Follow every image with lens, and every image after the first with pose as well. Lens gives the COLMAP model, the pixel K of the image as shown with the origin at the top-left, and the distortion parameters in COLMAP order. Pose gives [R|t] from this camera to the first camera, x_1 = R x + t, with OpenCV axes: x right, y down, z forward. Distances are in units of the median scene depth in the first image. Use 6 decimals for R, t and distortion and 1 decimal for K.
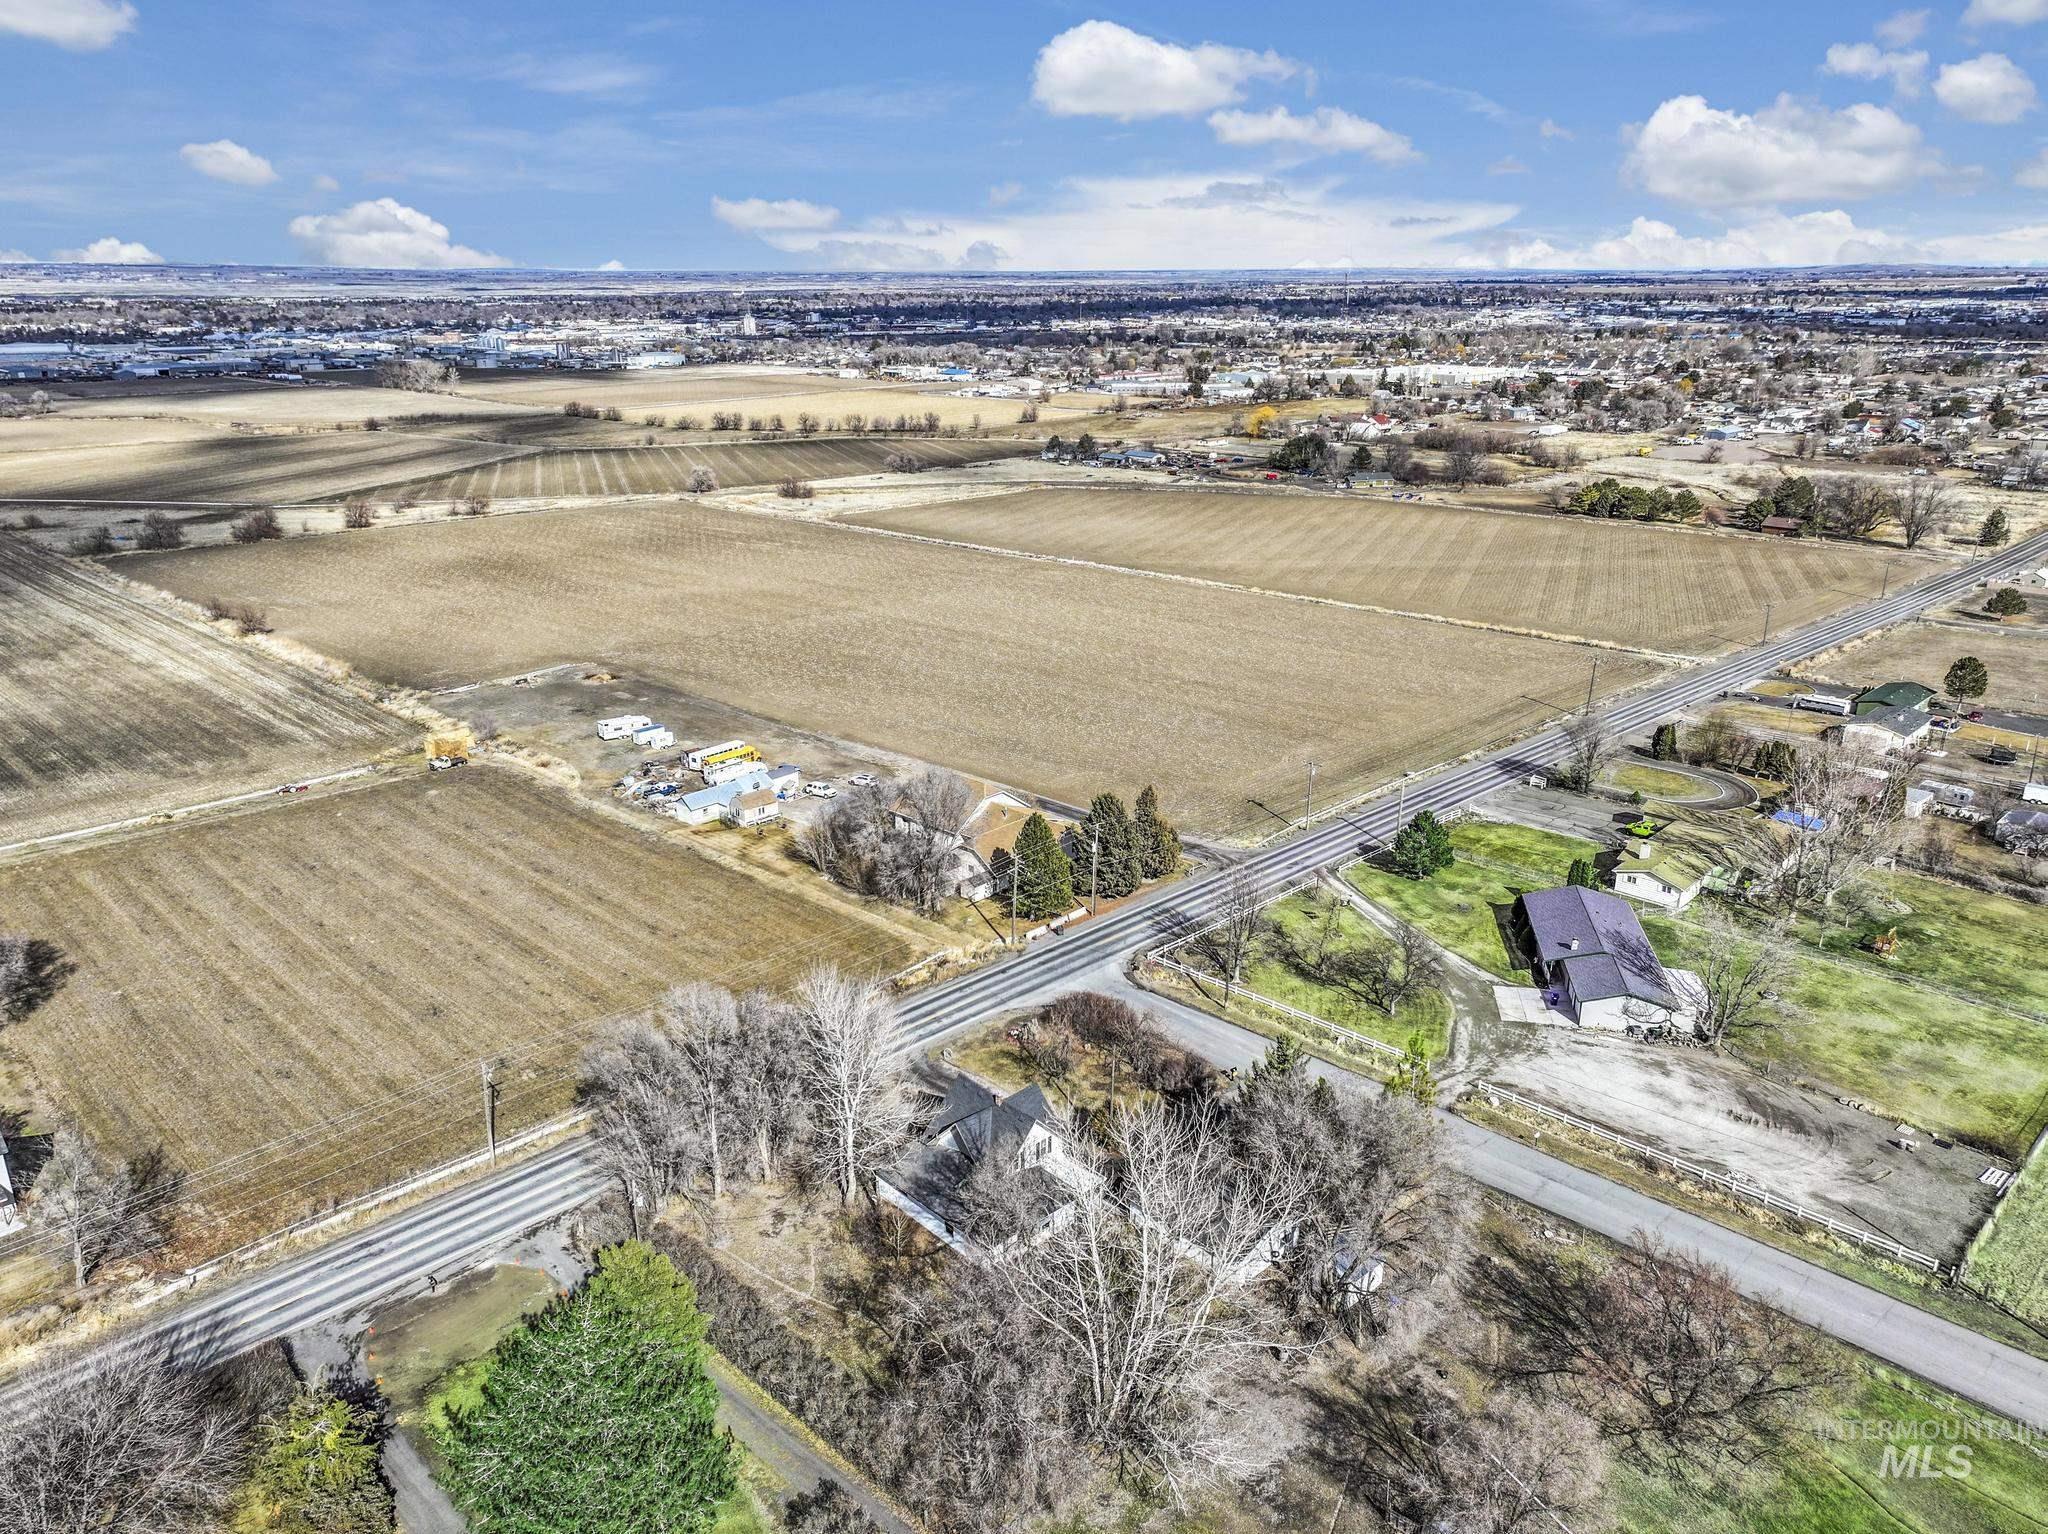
lens RADIAL K [[1423.7, 0, 1024.0], [0, 1423.7, 767.0], [0, 0, 1]] dist [0.004047, 0.005522]
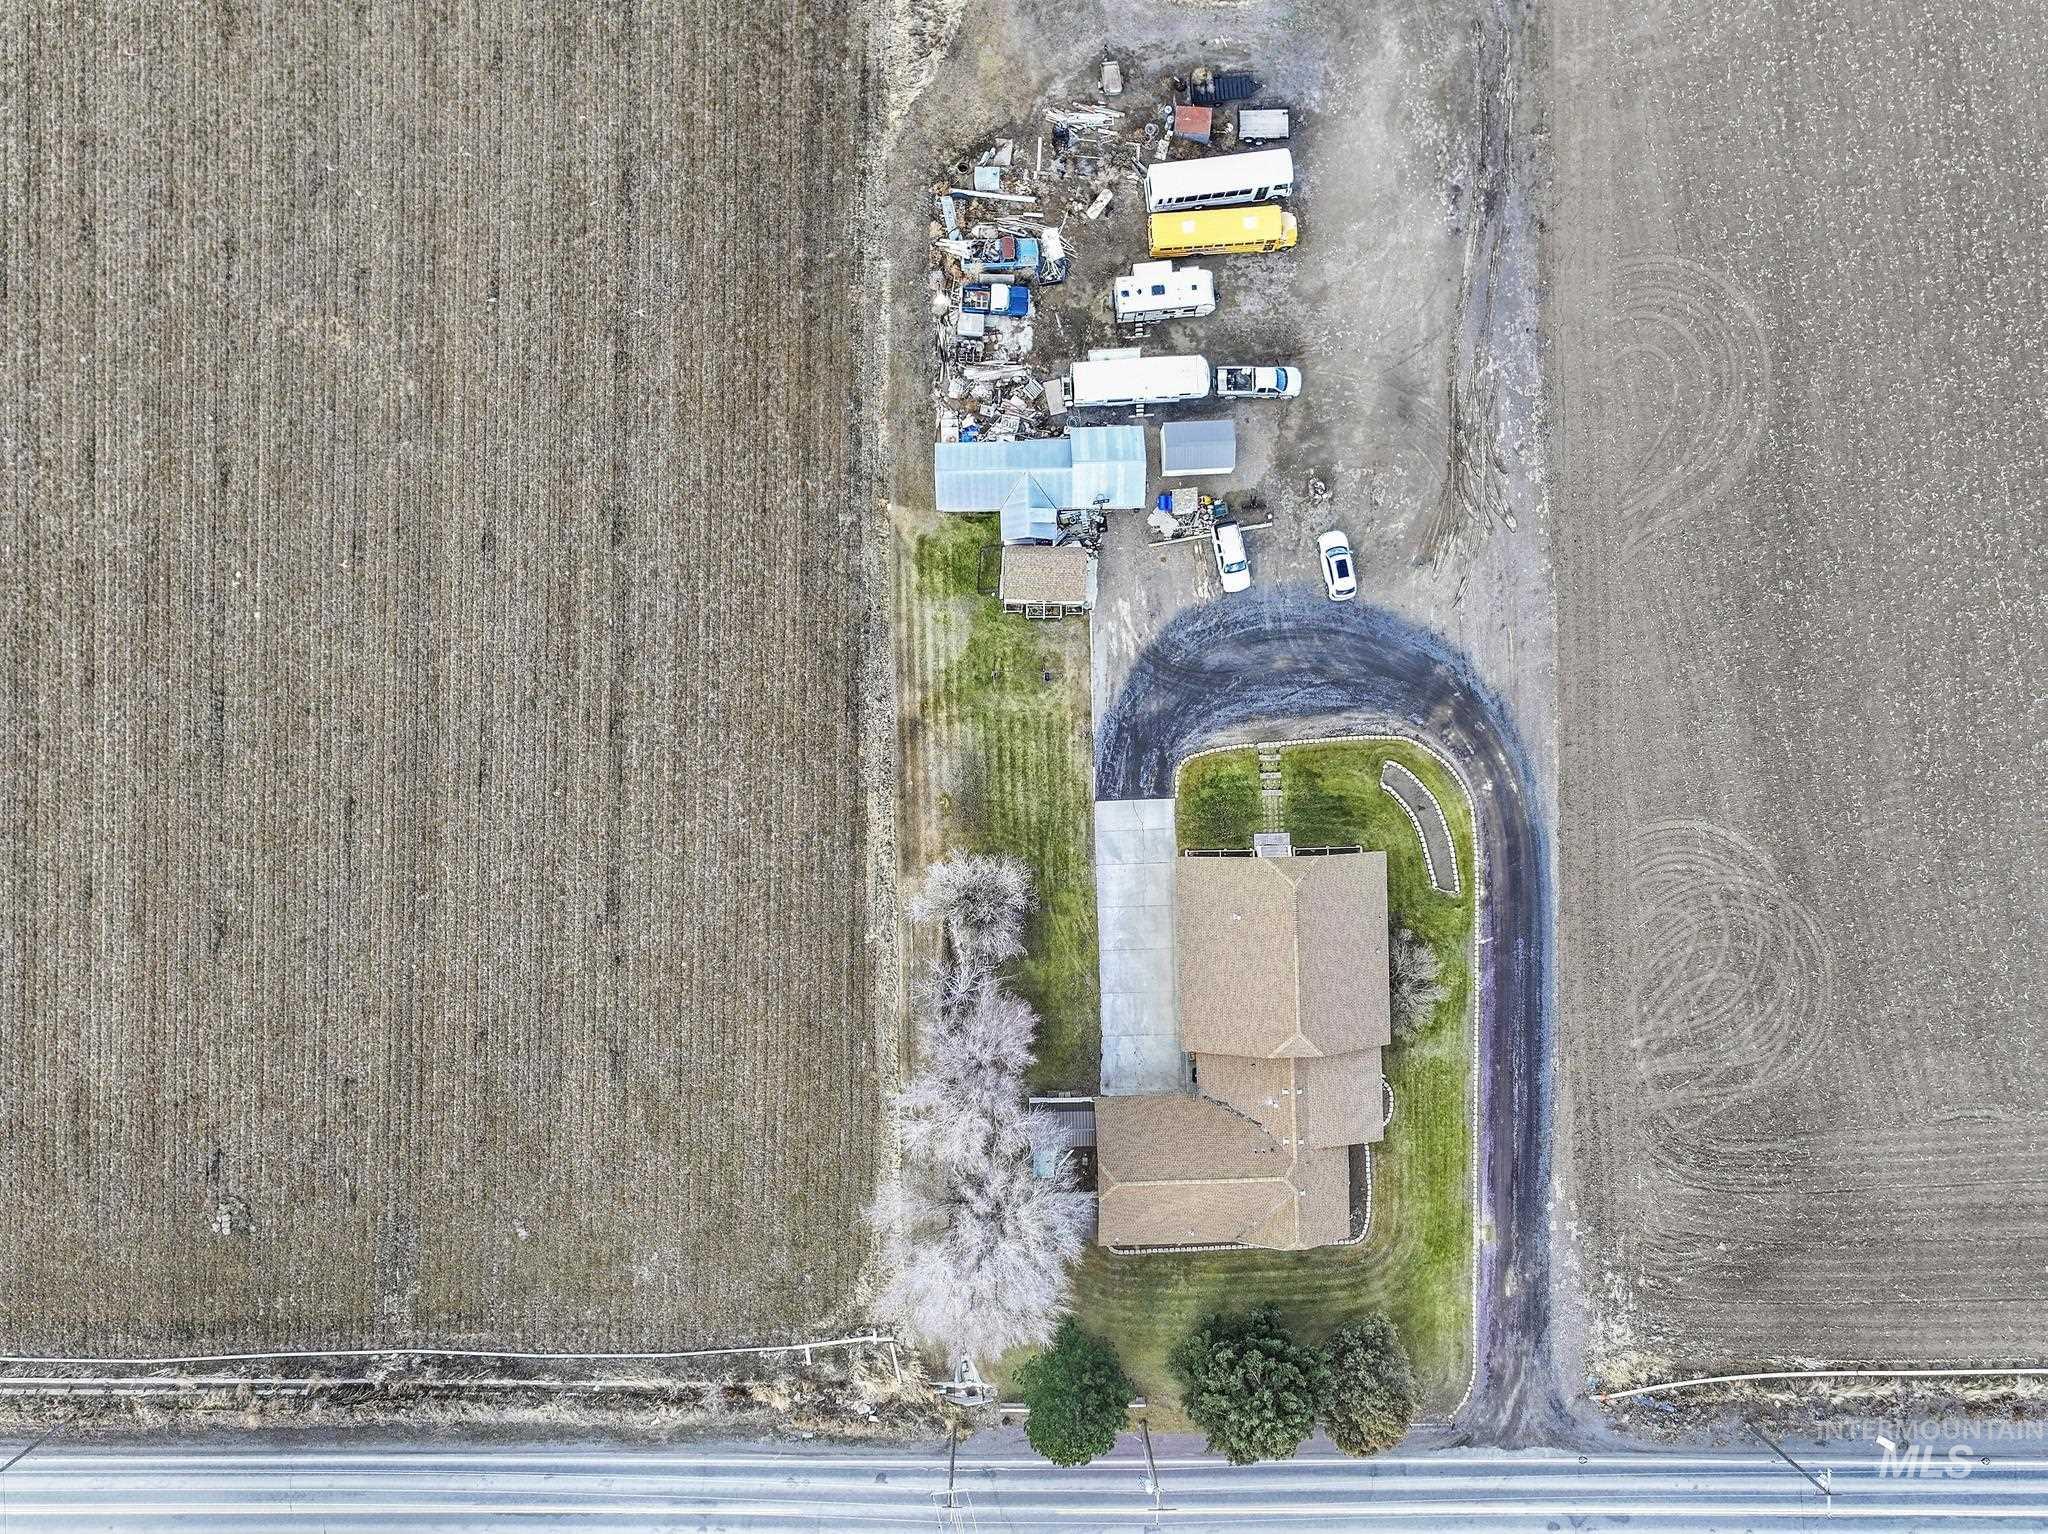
lens RADIAL K [[1423.7, 0, 1024.0], [0, 1423.7, 767.0], [0, 0, 1]] dist [0.004047, 0.005522]
pose [[0.705569, 0.708229, 0.024188, -0.143562], [-0.241077, 0.207795, 0.947999, -0.374081], [0.666374, -0.674710, 0.317352, 0.714277]]
